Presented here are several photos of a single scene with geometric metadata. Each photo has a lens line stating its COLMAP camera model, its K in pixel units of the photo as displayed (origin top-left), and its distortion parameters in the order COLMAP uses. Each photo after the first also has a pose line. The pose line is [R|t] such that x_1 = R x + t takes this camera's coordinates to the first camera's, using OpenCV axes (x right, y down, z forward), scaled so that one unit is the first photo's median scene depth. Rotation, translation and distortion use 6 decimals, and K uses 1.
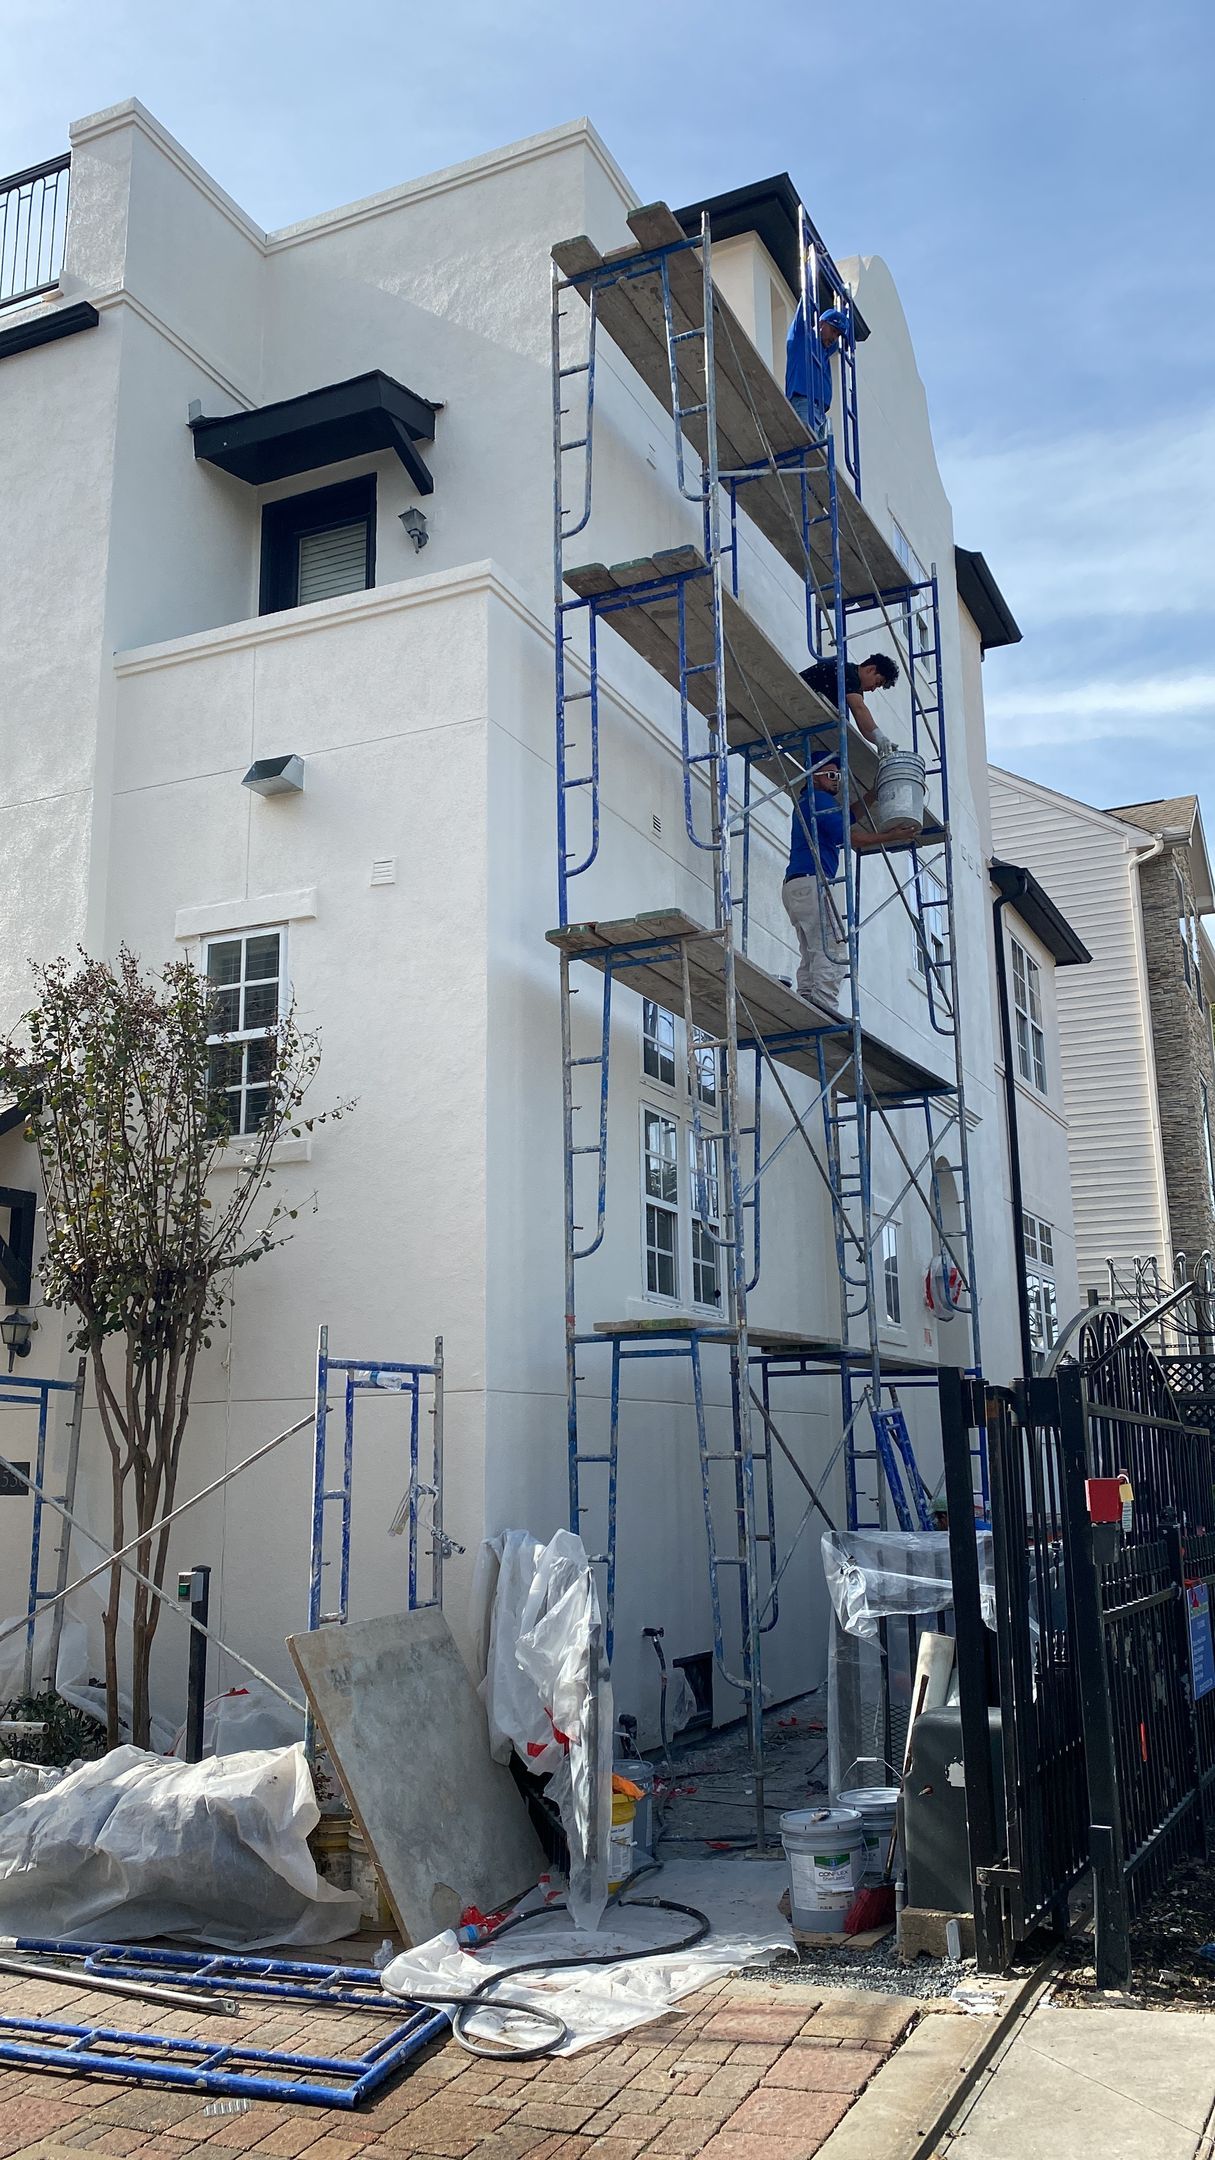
lens RADIAL K [[1733.3, 0, 587.5], [0, 1733.3, 1064.9], [0, 0, 1]] dist [0.057379, -0.054476]
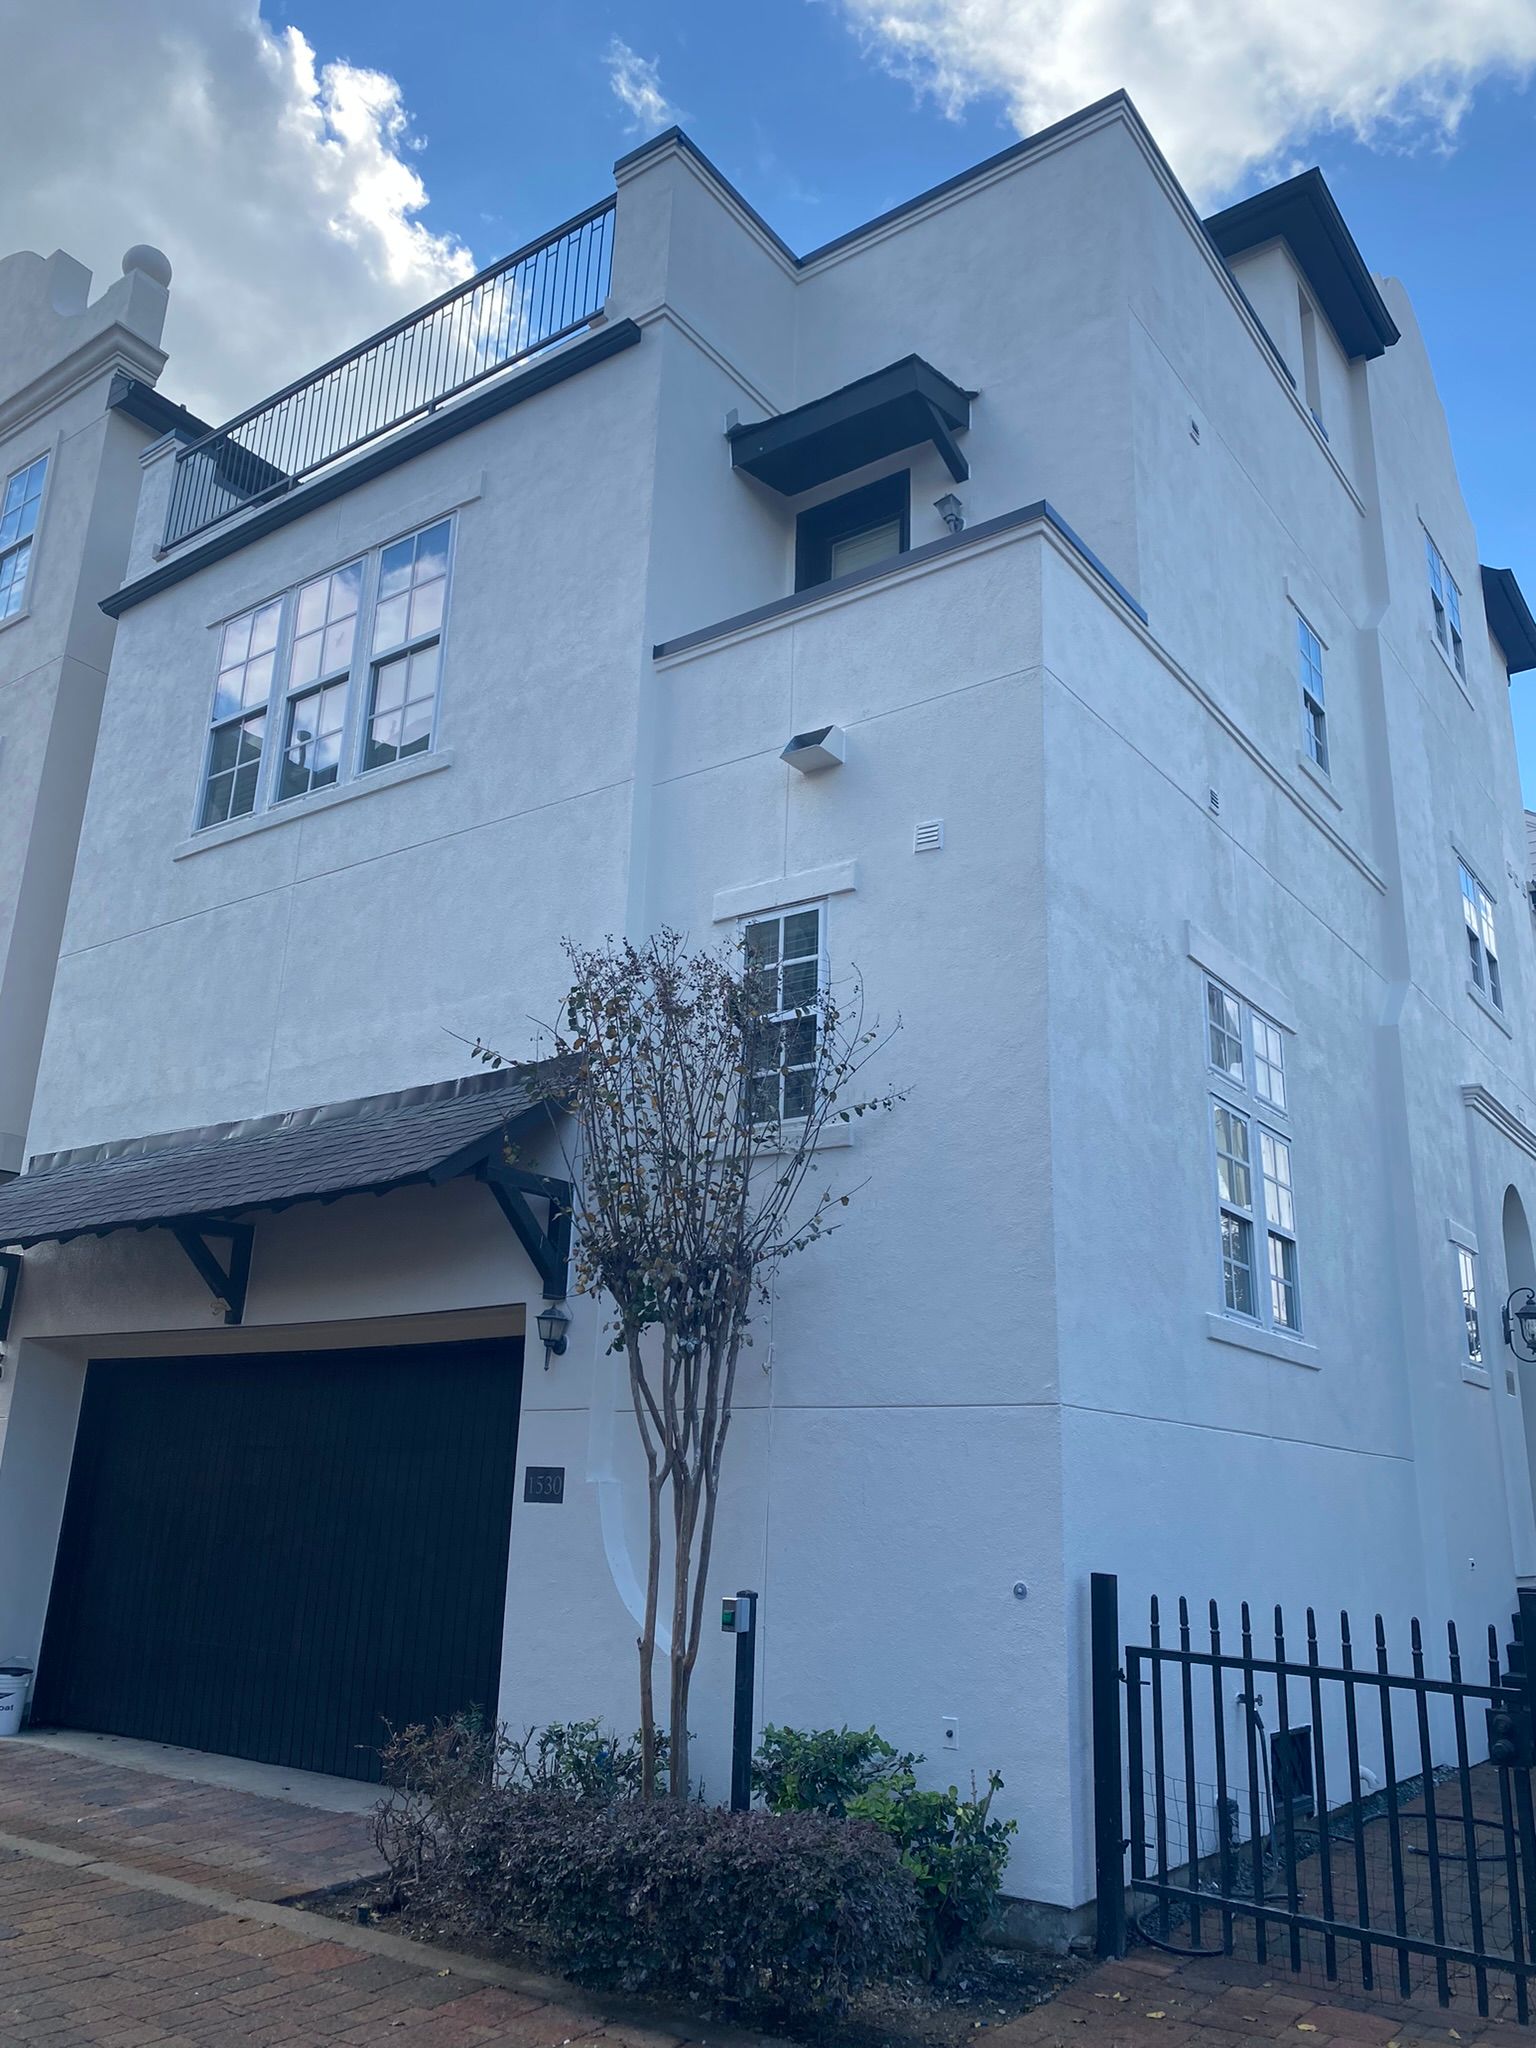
lens RADIAL K [[1566.8, 0, 776.4], [0, 1566.8, 998.0], [0, 0, 1]] dist [0.048806, -0.015542]
pose [[0.982414, -0.020755, -0.185559, -0.042313], [0.004607, 0.996195, -0.087033, 0.047199], [0.186659, 0.084648, 0.978771, 0.160453]]
